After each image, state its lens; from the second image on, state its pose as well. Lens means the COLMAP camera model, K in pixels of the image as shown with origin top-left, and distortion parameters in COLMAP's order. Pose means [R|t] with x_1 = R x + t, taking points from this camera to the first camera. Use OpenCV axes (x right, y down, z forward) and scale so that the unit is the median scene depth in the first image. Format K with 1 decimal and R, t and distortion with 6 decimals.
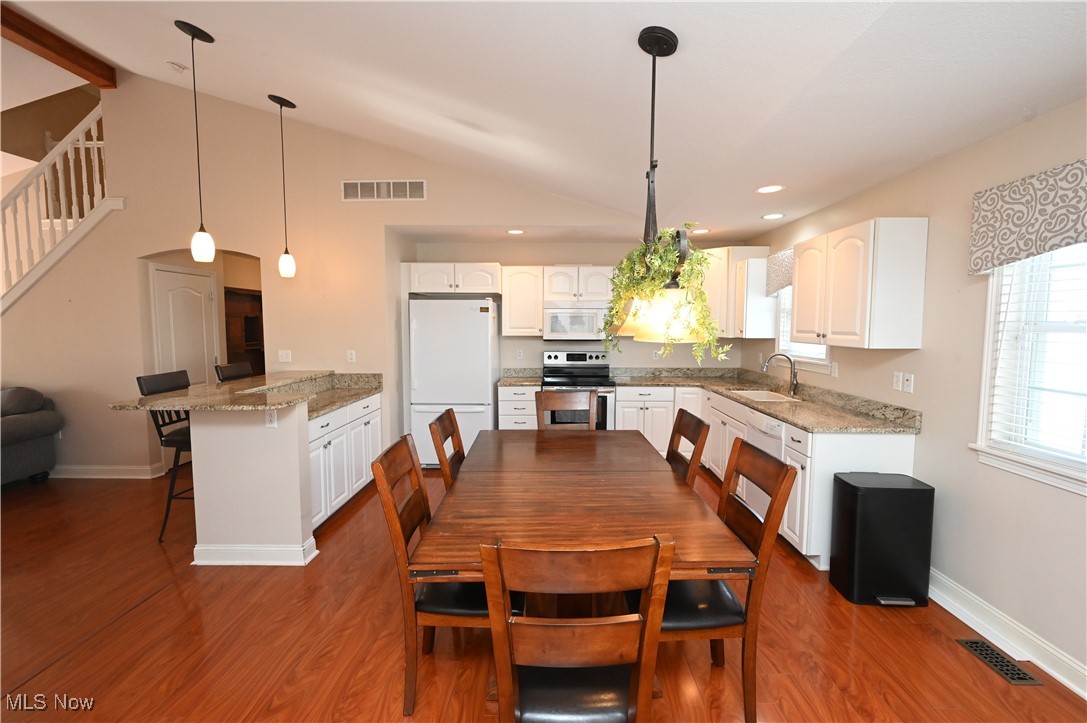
lens RADIAL K [[485.9, 0, 544.7], [0, 485.9, 363.5], [0, 0, 1]] dist [0.003688, 0.000119]
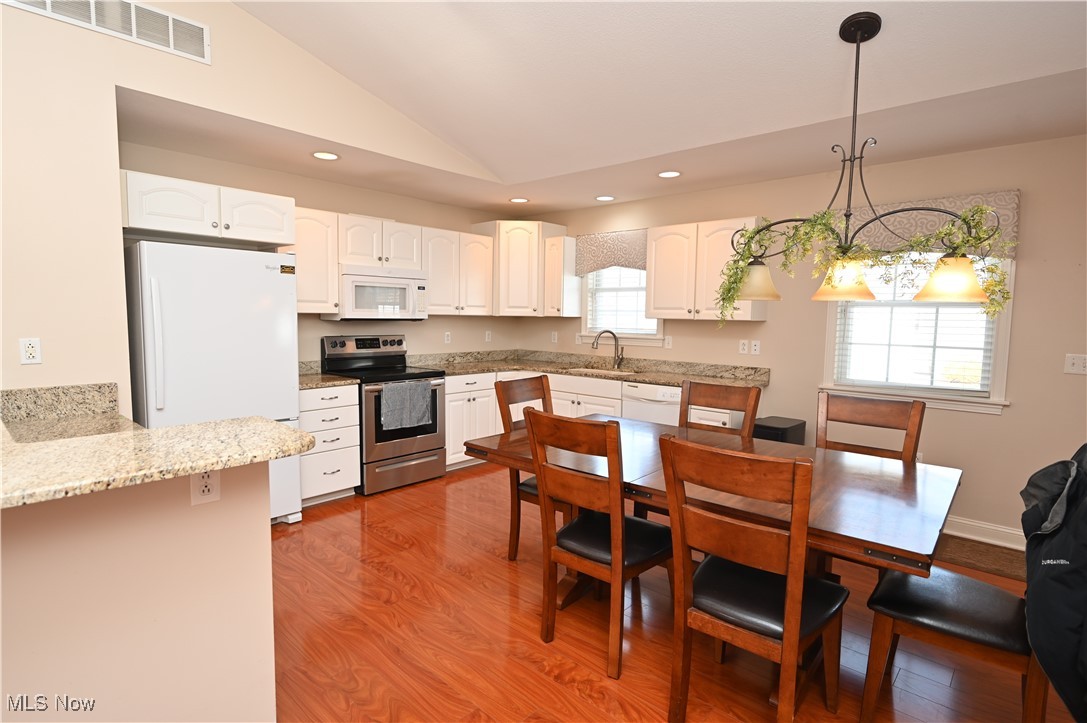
lens RADIAL K [[558.0, 0, 545.1], [0, 558.0, 364.7], [0, 0, 1]] dist [-0.000769, 0.000937]
pose [[0.654875, -0.059201, 0.753415, -0.464812], [0.049205, 0.998152, 0.035662, 0.003232], [-0.754133, 0.013718, 0.656578, 0.279202]]
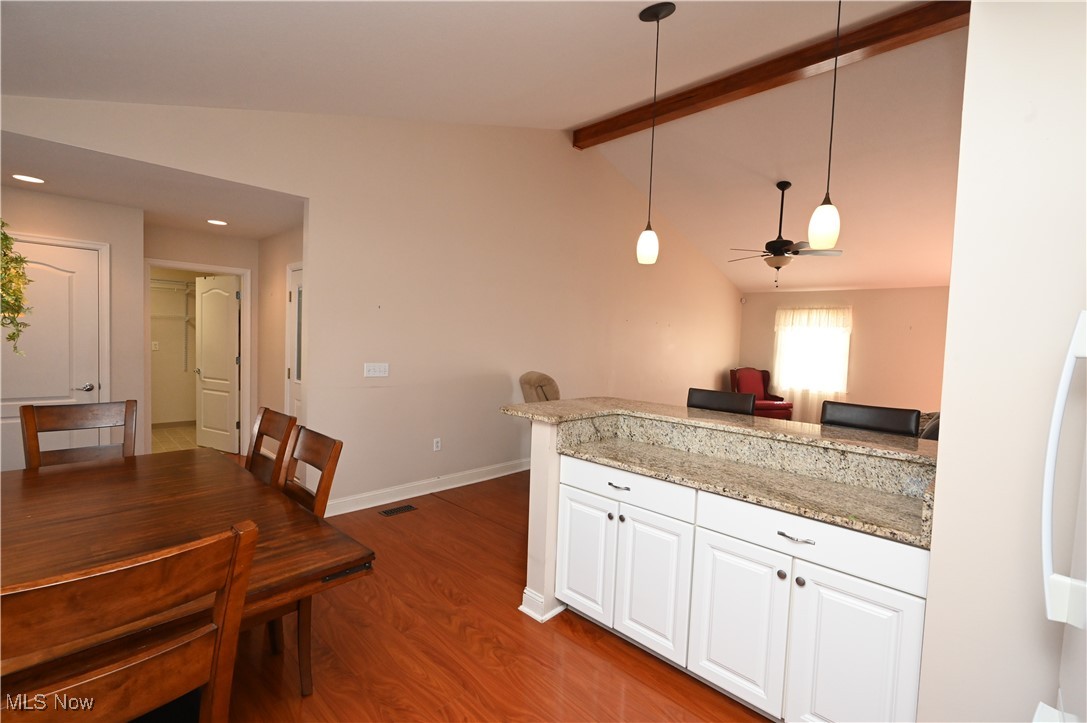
lens RADIAL K [[485.9, 0, 545.6], [0, 485.9, 365.2], [0, 0, 1]] dist [0.003688, 0.000119]
pose [[-0.681393, 0.015930, -0.731744, 0.059274], [-0.098044, 0.988766, 0.112824, -0.069295], [0.725321, 0.148621, -0.672177, 0.991958]]
